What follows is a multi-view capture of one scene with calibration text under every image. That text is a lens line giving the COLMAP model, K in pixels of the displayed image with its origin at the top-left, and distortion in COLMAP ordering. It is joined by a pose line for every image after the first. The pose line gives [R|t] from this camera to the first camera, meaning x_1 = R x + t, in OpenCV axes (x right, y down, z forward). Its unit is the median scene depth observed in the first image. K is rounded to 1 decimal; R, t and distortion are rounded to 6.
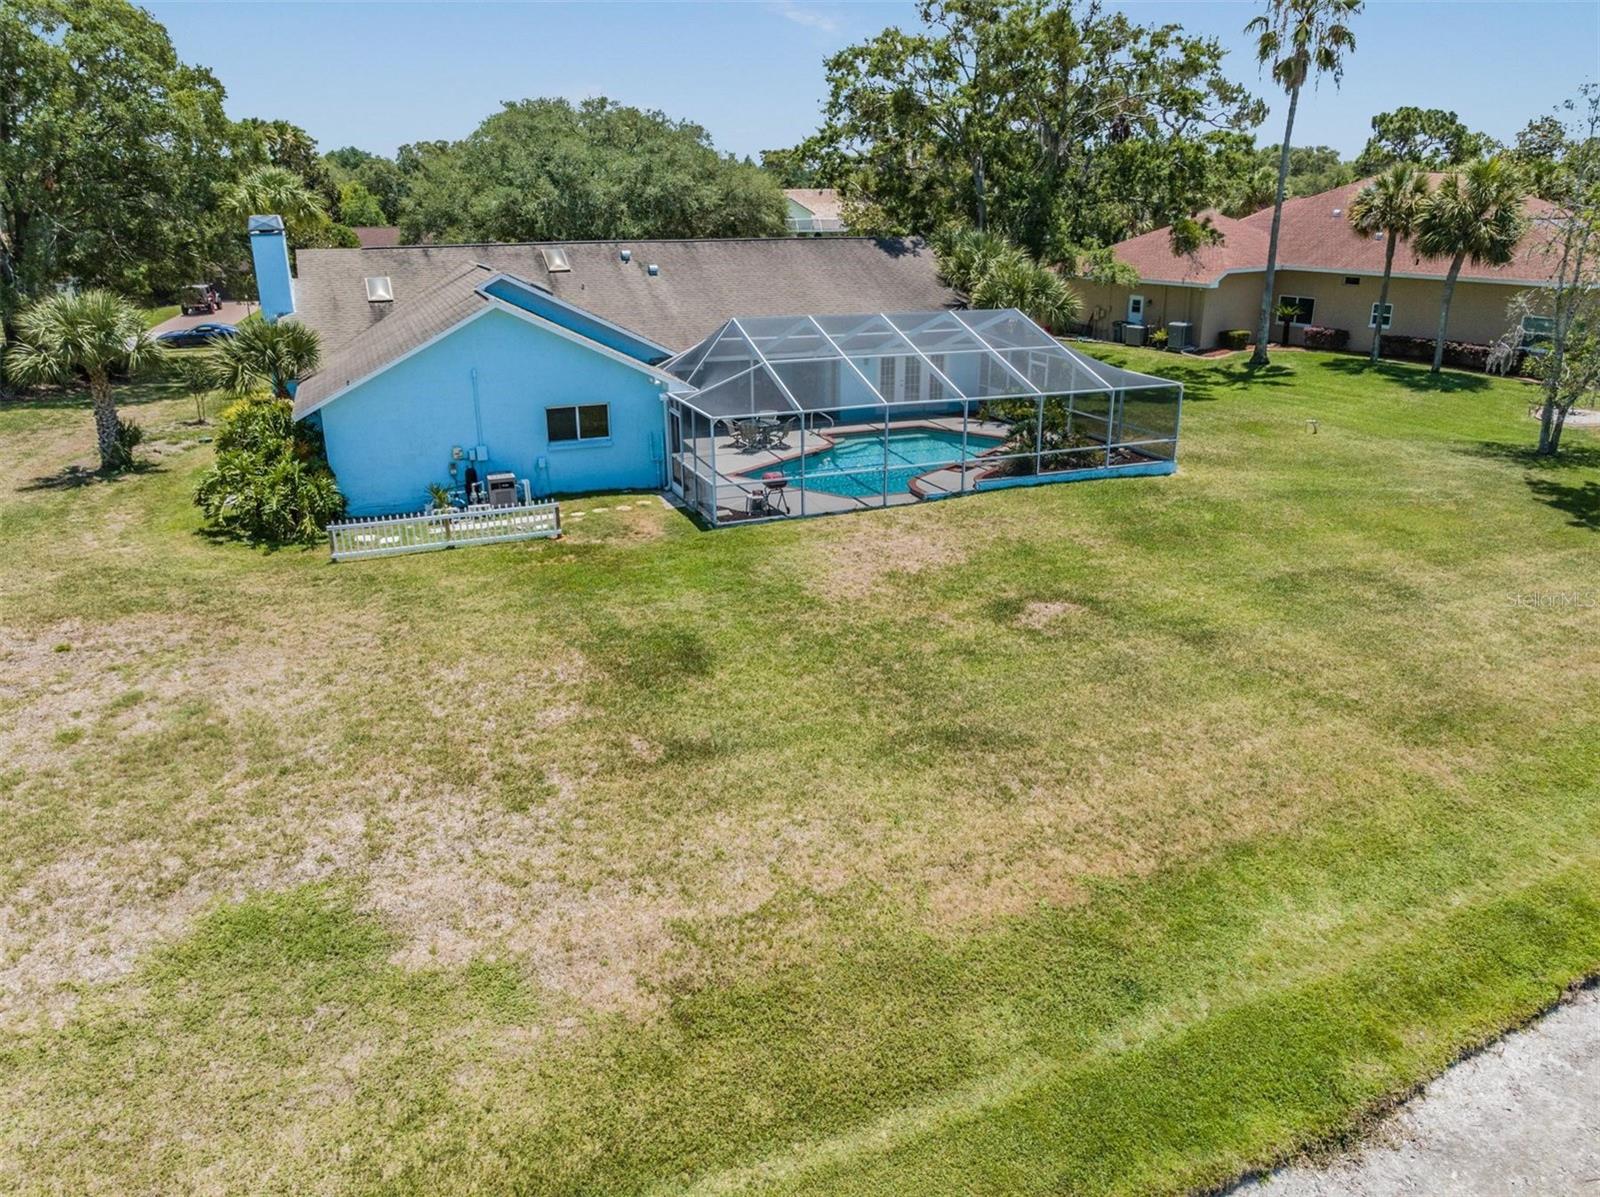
lens RADIAL K [[1128.6, 0, 800.0], [0, 1128.6, 598.5], [0, 0, 1]] dist [-0.036449, 0.007293]
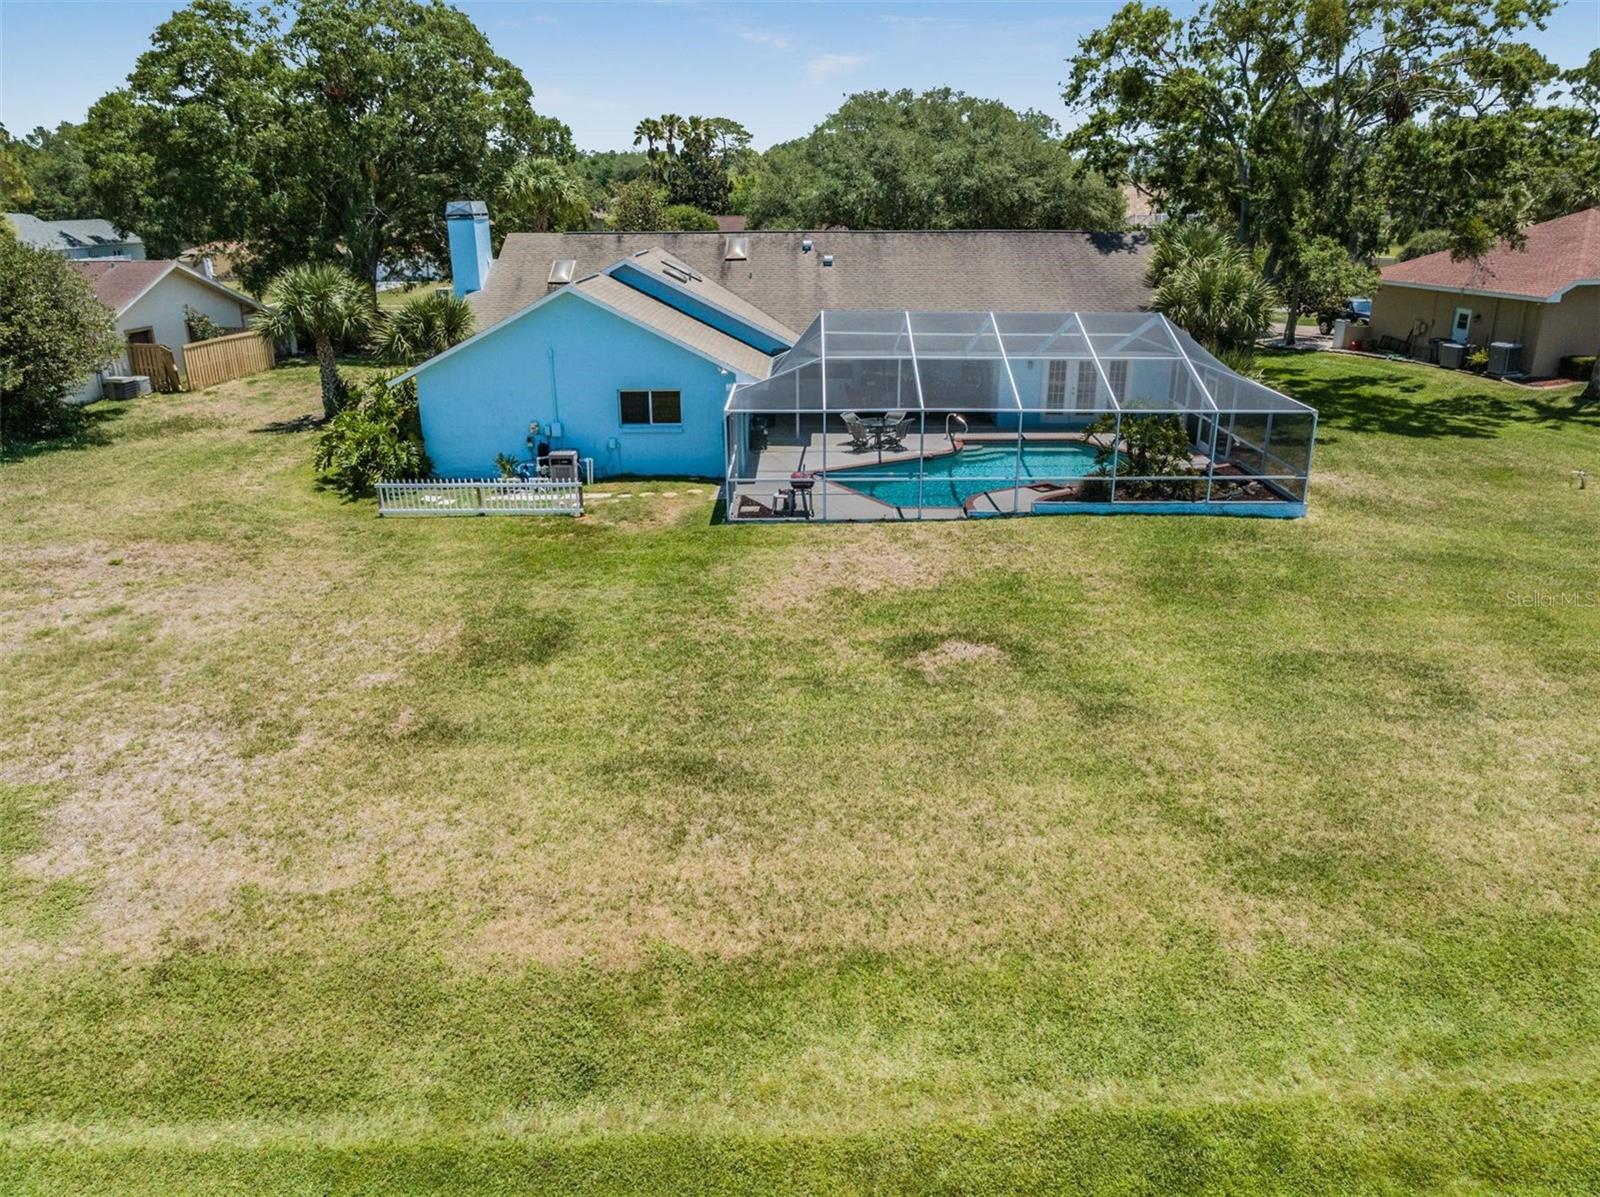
lens RADIAL K [[1128.6, 0, 800.0], [0, 1128.6, 598.5], [0, 0, 1]] dist [-0.036449, 0.007293]
pose [[0.926101, 0.128521, -0.354711, 0.343336], [-0.126821, 0.991526, 0.028142, -0.033495], [0.355322, 0.018923, 0.934552, 0.109487]]
